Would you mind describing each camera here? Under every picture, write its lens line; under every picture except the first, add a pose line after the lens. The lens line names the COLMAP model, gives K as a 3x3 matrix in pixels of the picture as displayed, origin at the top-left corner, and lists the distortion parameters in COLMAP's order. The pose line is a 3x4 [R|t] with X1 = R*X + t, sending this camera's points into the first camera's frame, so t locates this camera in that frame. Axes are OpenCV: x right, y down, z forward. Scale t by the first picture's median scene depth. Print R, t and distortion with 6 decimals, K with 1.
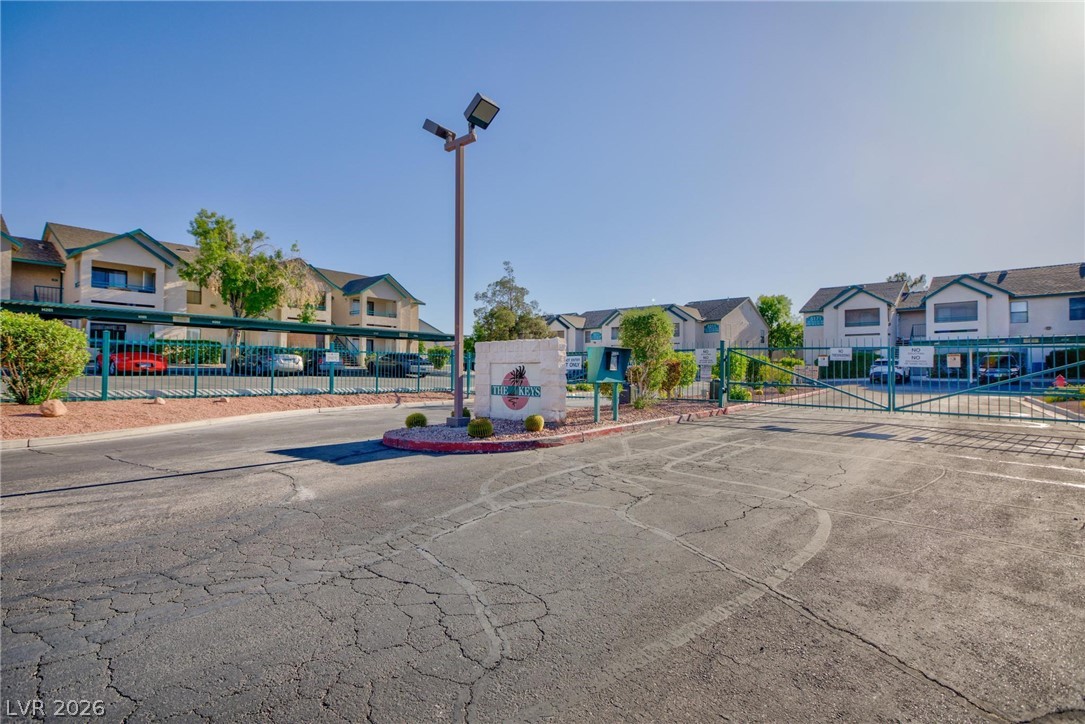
lens RADIAL K [[504.1, 0, 542.5], [0, 504.1, 362.0], [0, 0, 1]] dist [0.000041, -0.000004]
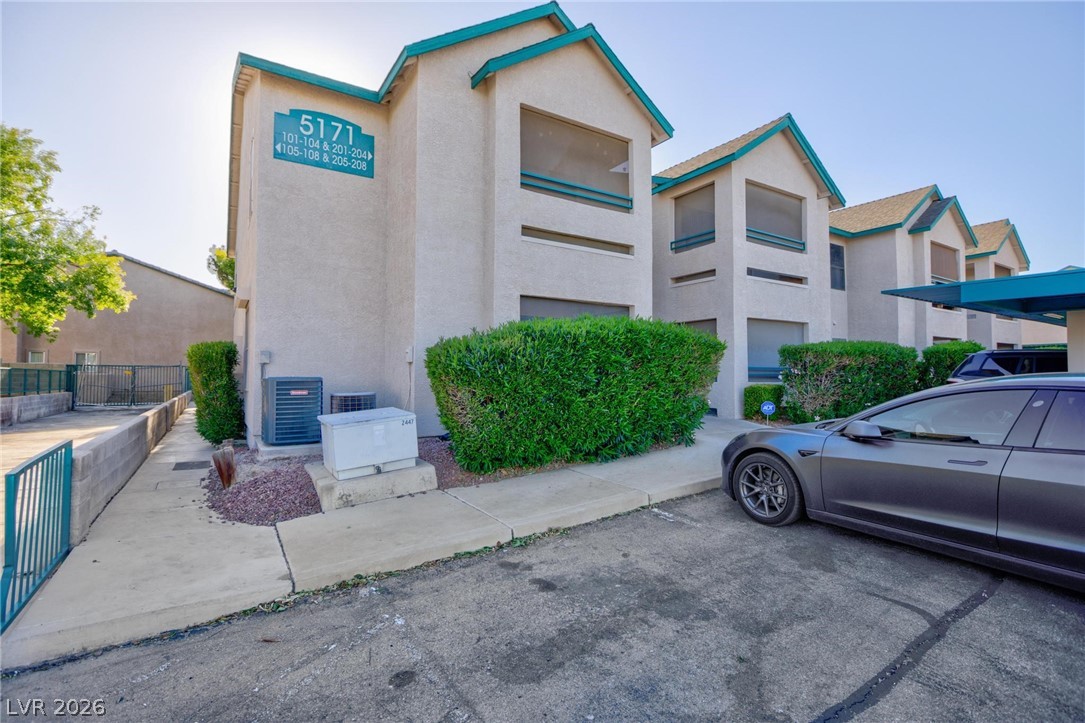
lens RADIAL K [[505.2, 0, 542.5], [0, 505.2, 361.5], [0, 0, 1]] dist [-0.003268, -0.000436]
pose [[0.258893, 0.002920, 0.965902, 0.407205], [-0.010969, 0.999940, -0.000082, -0.001198], [-0.965844, -0.010573, 0.258910, 0.936532]]
